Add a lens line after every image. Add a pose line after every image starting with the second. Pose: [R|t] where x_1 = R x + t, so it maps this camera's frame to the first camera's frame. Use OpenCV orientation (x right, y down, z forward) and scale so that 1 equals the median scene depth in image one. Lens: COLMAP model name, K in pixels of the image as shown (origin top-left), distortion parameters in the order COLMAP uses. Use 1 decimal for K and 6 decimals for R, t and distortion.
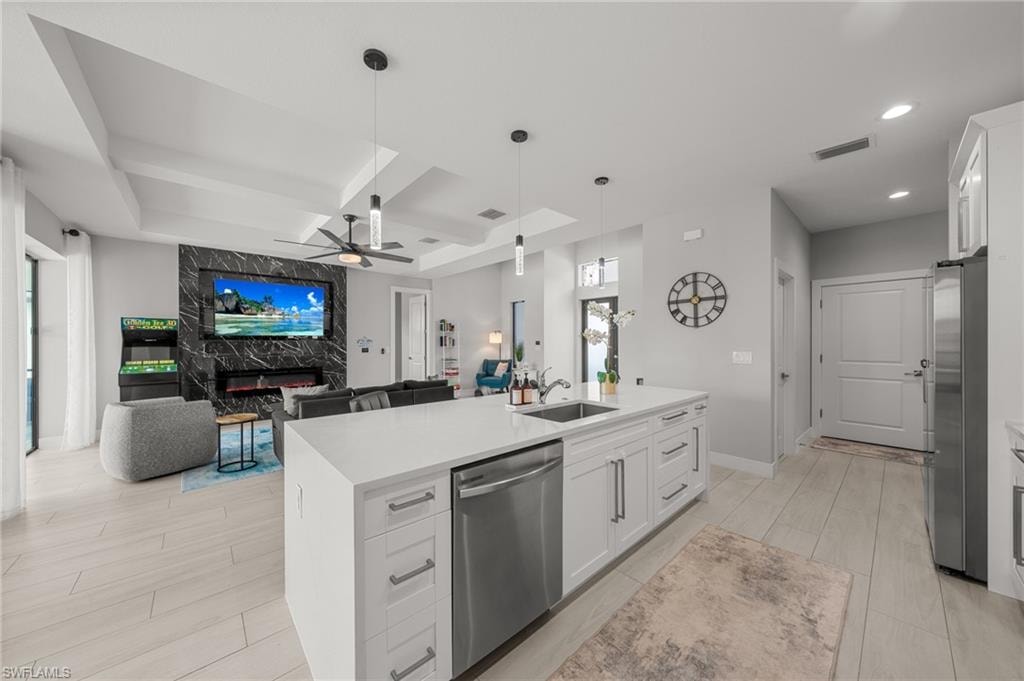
lens RADIAL K [[353.8, 0, 510.3], [0, 353.8, 344.0], [0, 0, 1]] dist [-0.001277, -0.000042]
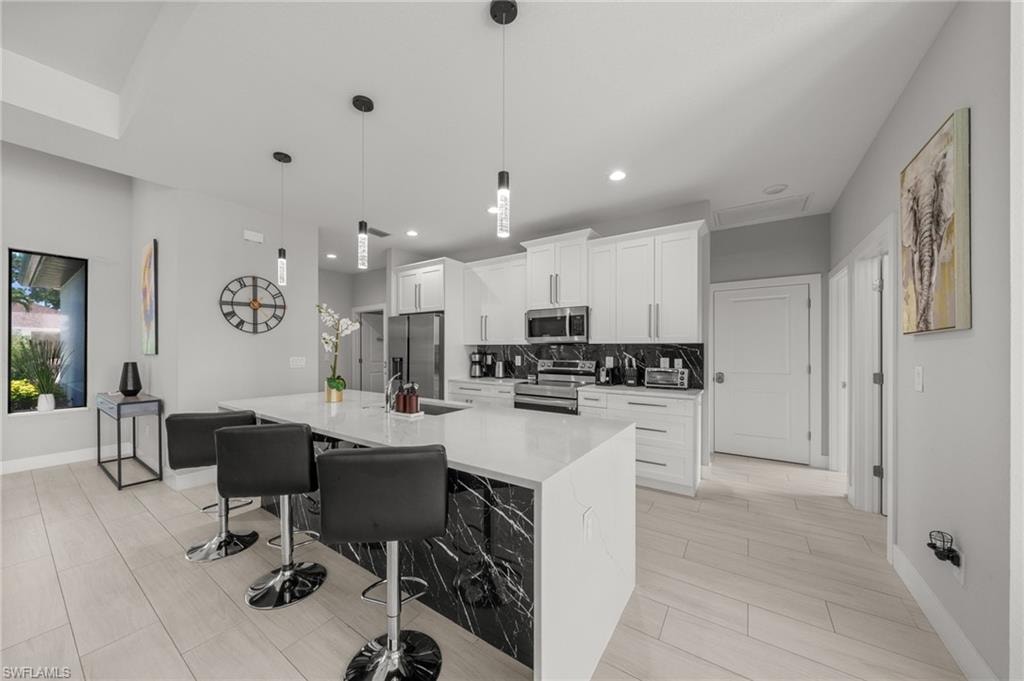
lens RADIAL K [[353.8, 0, 502.6], [0, 353.8, 348.9], [0, 0, 1]] dist [-0.001277, -0.000042]
pose [[-0.229778, -0.000108, 0.973243, -0.296353], [0.006740, 0.999976, 0.001702, -0.000419], [-0.973220, 0.006951, -0.229771, 0.300208]]
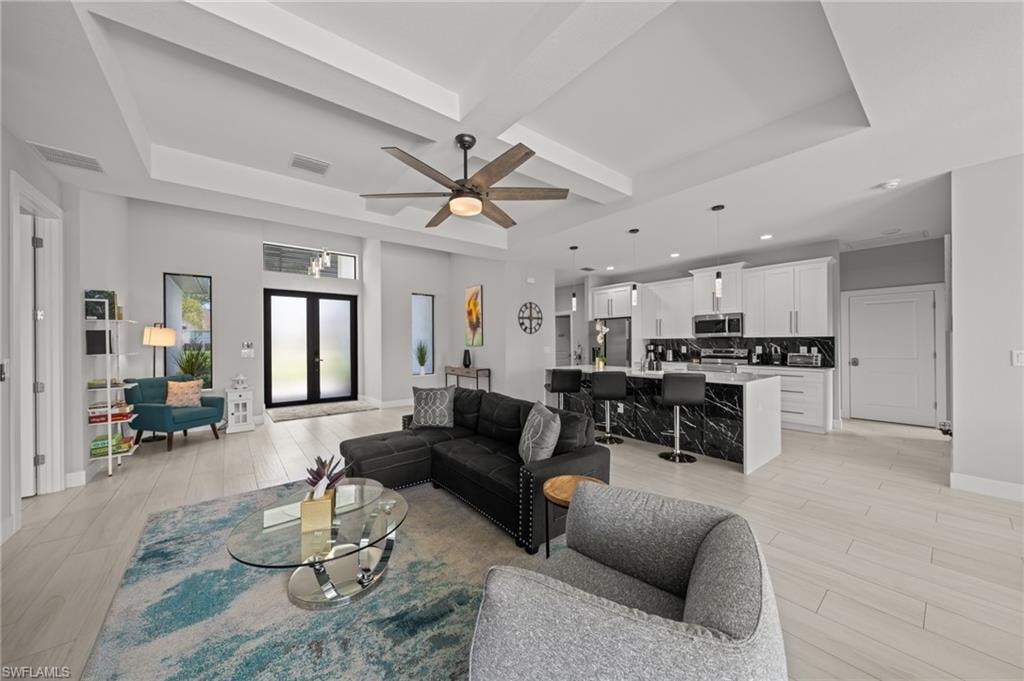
lens RADIAL K [[353.8, 0, 501.8], [0, 353.8, 342.6], [0, 0, 1]] dist [-0.001277, -0.000042]
pose [[0.065130, 0.002150, 0.997874, -0.638098], [0.012958, 0.999912, -0.003000, 0.000490], [-0.997793, 0.013126, 0.065096, 0.541955]]
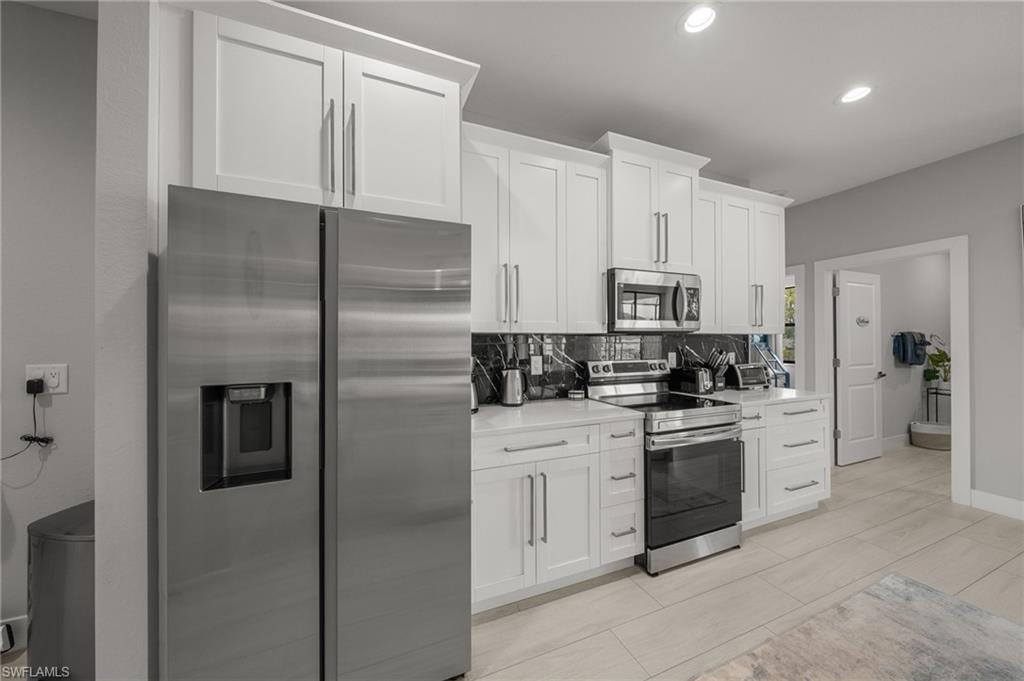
lens RADIAL K [[353.8, 0, 507.2], [0, 353.8, 341.2], [0, 0, 1]] dist [-0.001277, -0.000042]
pose [[-0.944798, 0.009428, 0.327519, 0.236612], [0.010716, 0.999940, 0.002131, -0.001030], [-0.327479, 0.005523, -0.944842, 0.442153]]
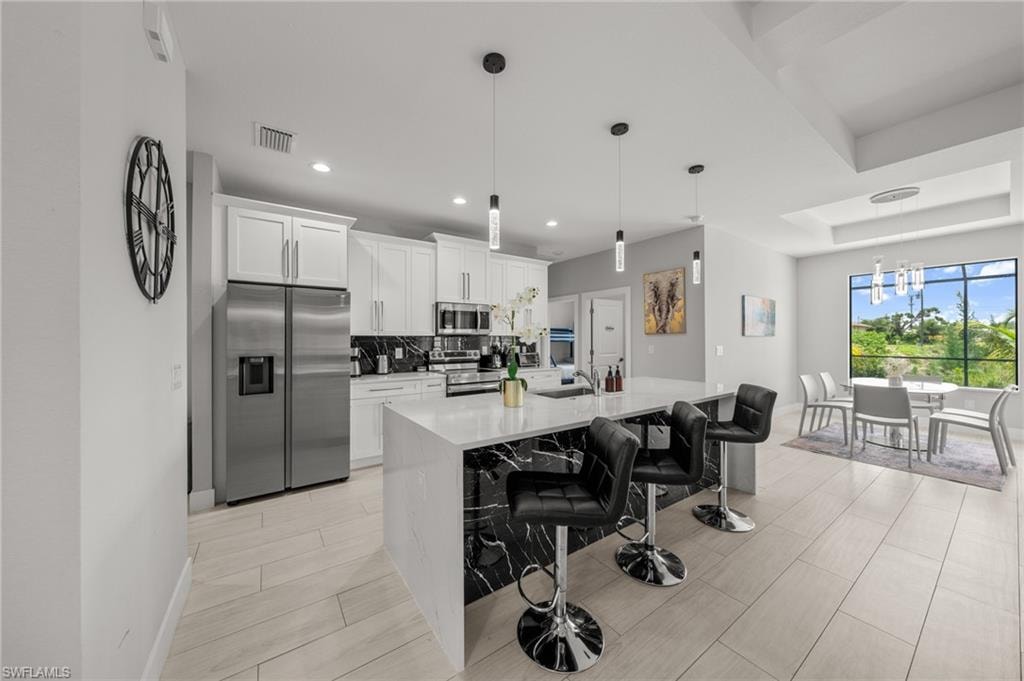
lens RADIAL K [[353.8, 0, 506.6], [0, 353.8, 338.5], [0, 0, 1]] dist [-0.001277, -0.000042]
pose [[-0.993023, 0.005737, 0.117778, 0.070598], [0.006480, 0.999961, 0.005929, -0.004676], [-0.117740, 0.006651, -0.993022, 0.686558]]
